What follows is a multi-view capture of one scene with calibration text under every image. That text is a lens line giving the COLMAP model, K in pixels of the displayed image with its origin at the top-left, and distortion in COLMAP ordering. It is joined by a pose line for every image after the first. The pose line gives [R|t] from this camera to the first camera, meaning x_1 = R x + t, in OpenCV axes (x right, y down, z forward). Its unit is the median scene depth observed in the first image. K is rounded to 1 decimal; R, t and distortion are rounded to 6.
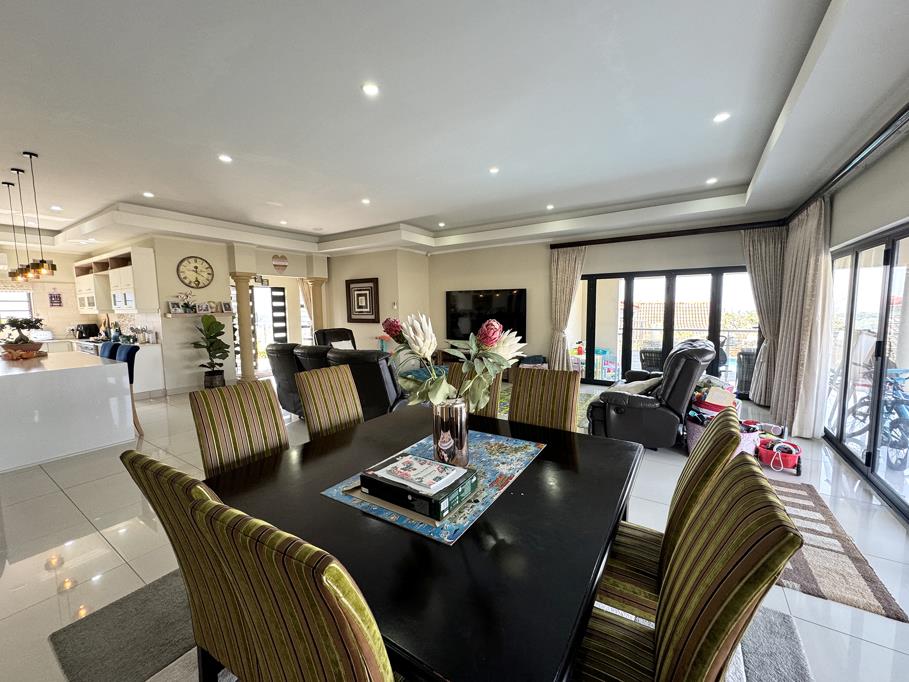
lens RADIAL K [[365.1, 0, 454.5], [0, 365.1, 341.0], [0, 0, 1]] dist [0.003264, 0.000277]
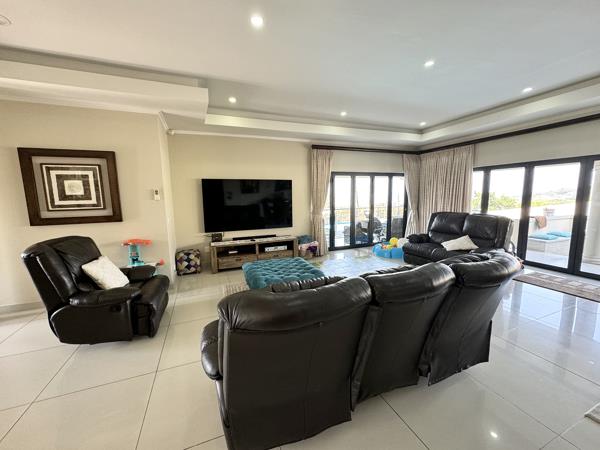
lens RADIAL K [[241.0, 0, 300.0], [0, 241.0, 225.0], [0, 0, 1]] dist [0.003264, 0.000277]
pose [[0.577553, -0.103496, 0.809766, -0.380659], [0.081801, 0.994276, 0.068734, -0.046415], [-0.812244, 0.026542, 0.582713, 0.484271]]
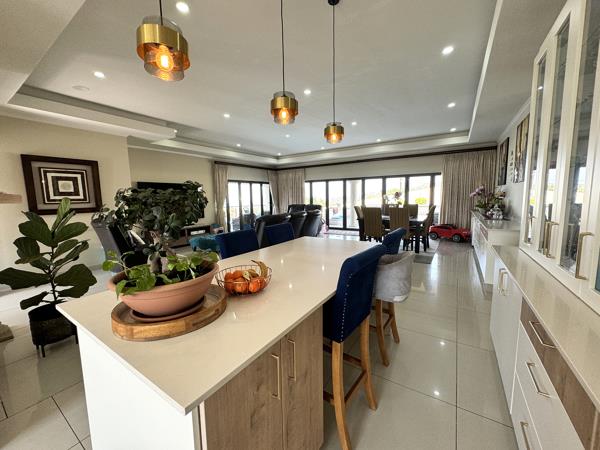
lens RADIAL K [[241.0, 0, 300.0], [0, 241.0, 225.0], [0, 0, 1]] dist [0.003264, 0.000277]
pose [[0.006519, -0.106035, 0.994341, -0.815265], [0.109674, 0.988439, 0.104686, -0.025508], [-0.993946, 0.108371, 0.018073, 0.507552]]
